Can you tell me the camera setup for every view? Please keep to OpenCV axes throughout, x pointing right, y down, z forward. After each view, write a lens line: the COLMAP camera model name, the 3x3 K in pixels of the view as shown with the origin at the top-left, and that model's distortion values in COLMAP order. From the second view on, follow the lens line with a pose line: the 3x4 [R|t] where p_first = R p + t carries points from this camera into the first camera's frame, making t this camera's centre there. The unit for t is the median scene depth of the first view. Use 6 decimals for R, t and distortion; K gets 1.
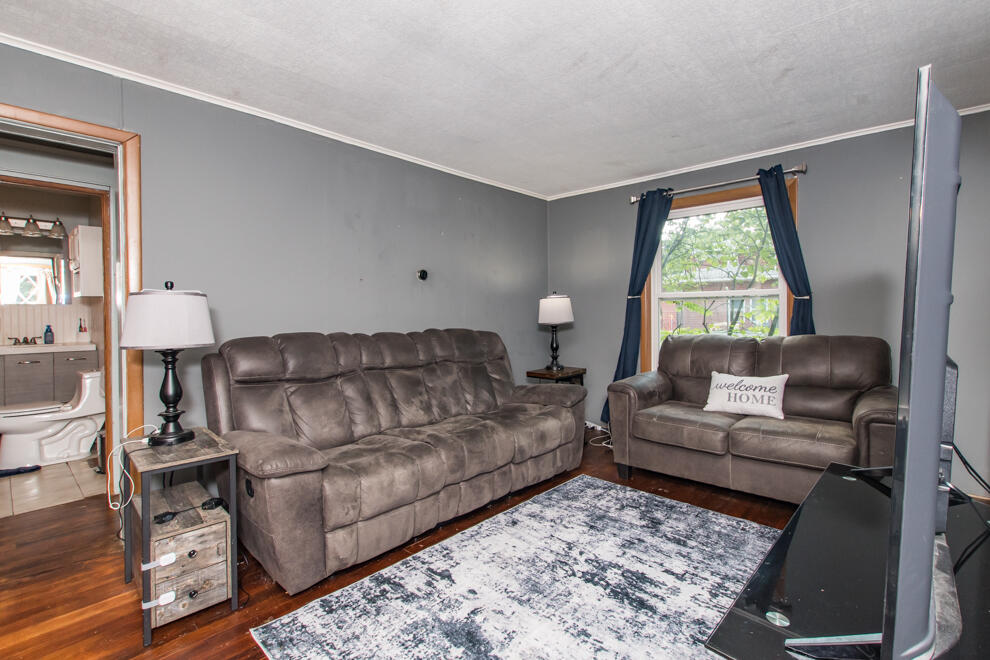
lens RADIAL K [[444.9, 0, 519.4], [0, 444.9, 314.0], [0, 0, 1]] dist [0.001503, 0.000018]
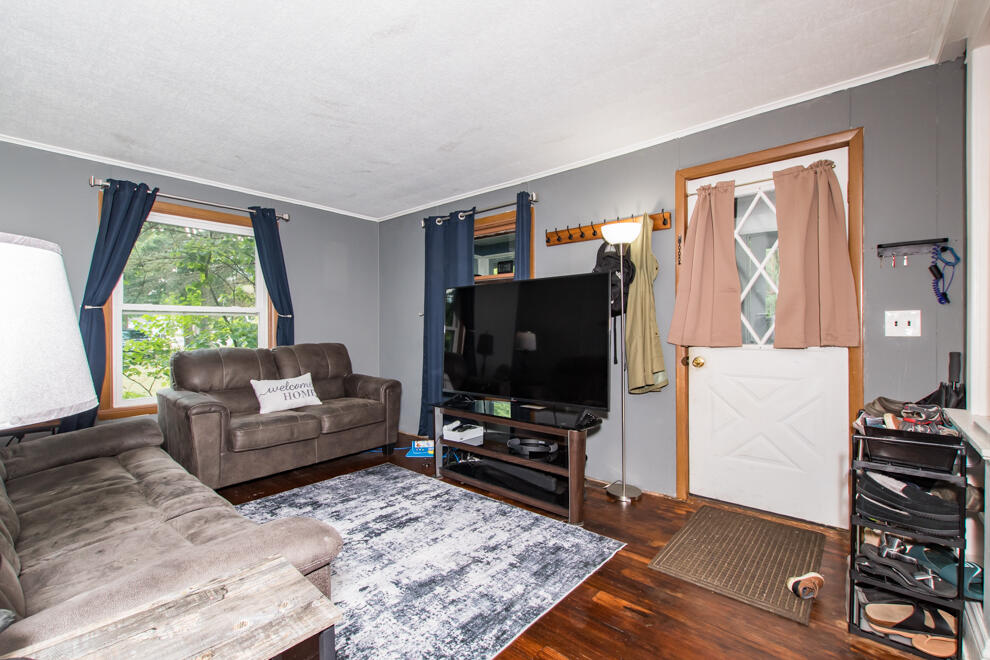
lens RADIAL K [[432.8, 0, 497.3], [0, 432.8, 327.4], [0, 0, 1]] dist [0.002041, 0.000059]
pose [[-0.005049, 0.007891, 0.999956, -1.065729], [0.006577, 0.999947, -0.007858, 0.017014], [-0.999966, 0.006537, -0.005100, 0.646024]]
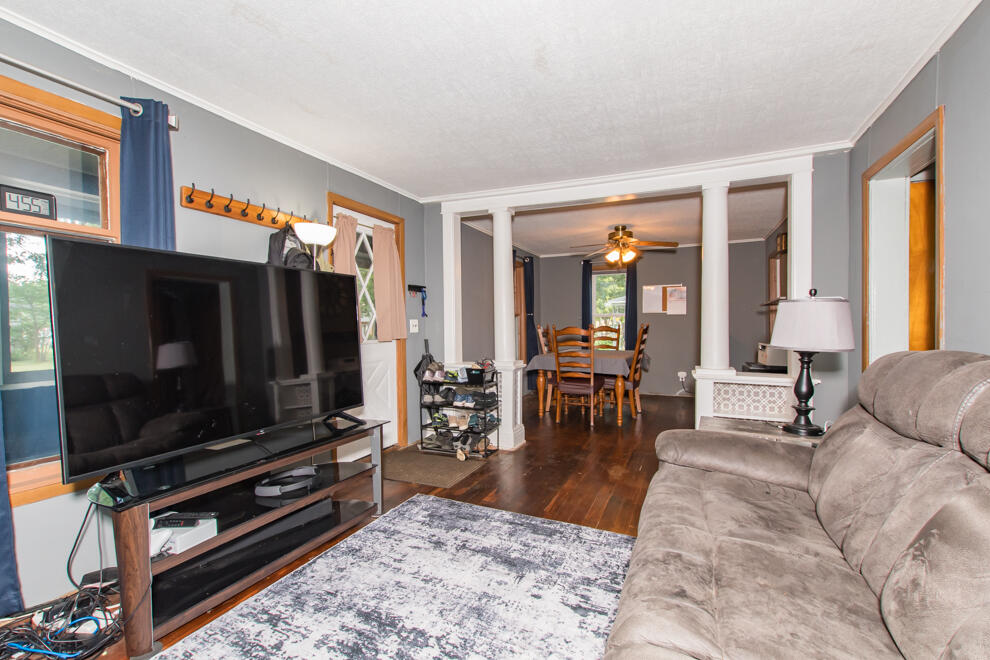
lens RADIAL K [[432.8, 0, 497.3], [0, 432.8, 327.4], [0, 0, 1]] dist [0.002041, 0.000059]
pose [[-0.955741, 0.015880, -0.293779, 0.245130], [0.014392, 0.999870, 0.007228, 0.003166], [0.293856, 0.002680, -0.955846, 1.801377]]
